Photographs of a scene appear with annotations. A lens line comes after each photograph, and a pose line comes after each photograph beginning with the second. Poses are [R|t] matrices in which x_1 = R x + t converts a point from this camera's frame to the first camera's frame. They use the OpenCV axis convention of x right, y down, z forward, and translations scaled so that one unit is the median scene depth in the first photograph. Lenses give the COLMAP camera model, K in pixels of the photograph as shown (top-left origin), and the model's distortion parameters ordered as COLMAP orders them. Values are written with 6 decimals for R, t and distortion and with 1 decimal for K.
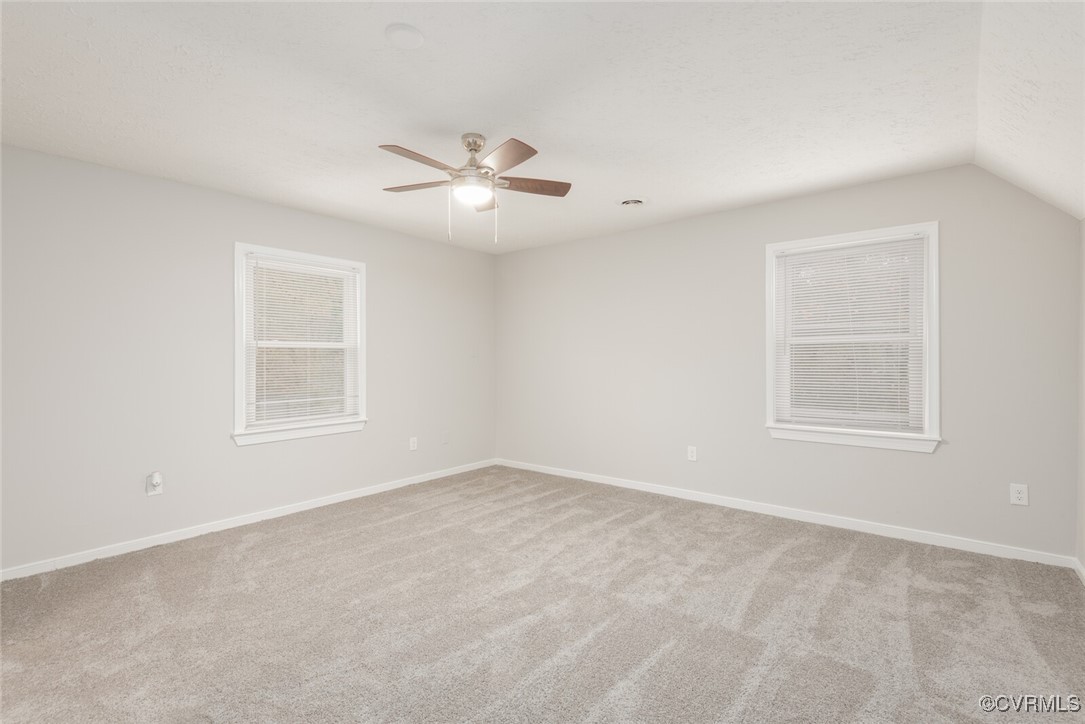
lens RADIAL K [[503.6, 0, 539.6], [0, 503.6, 363.4], [0, 0, 1]] dist [0.031075, -0.013140]
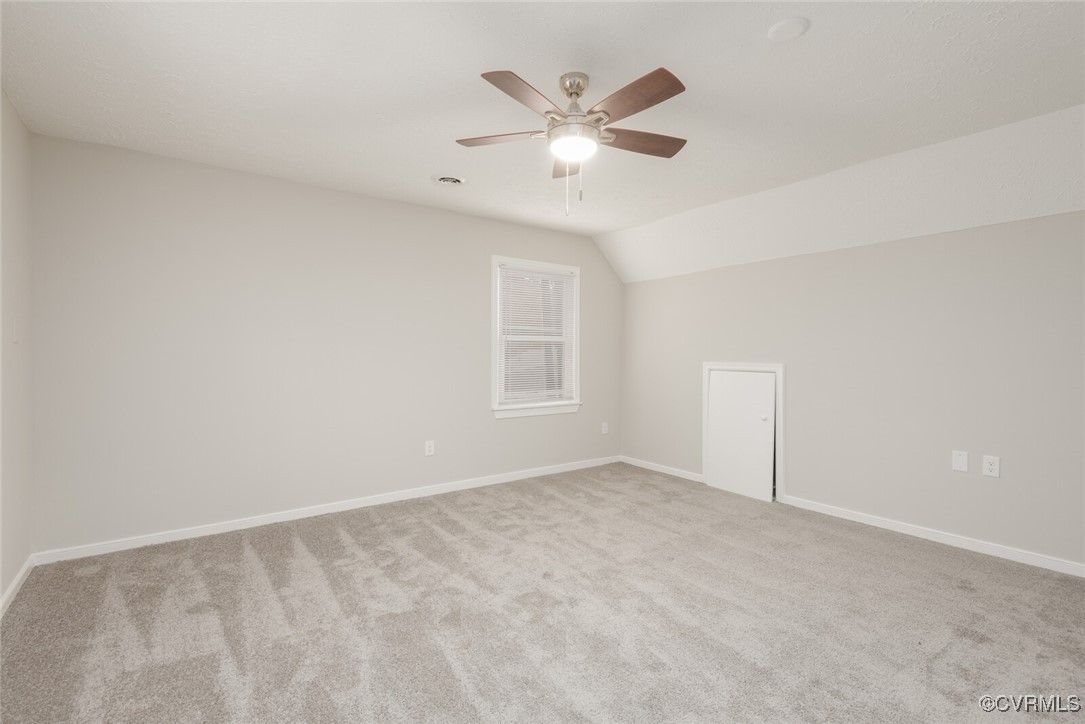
lens RADIAL K [[503.6, 0, 545.5], [0, 503.6, 358.0], [0, 0, 1]] dist [0.031075, -0.013140]
pose [[0.237256, 0.002415, 0.971444, -0.703607], [0.006352, 0.999972, -0.004037, 0.010243], [-0.971426, 0.007128, 0.237234, 0.646027]]
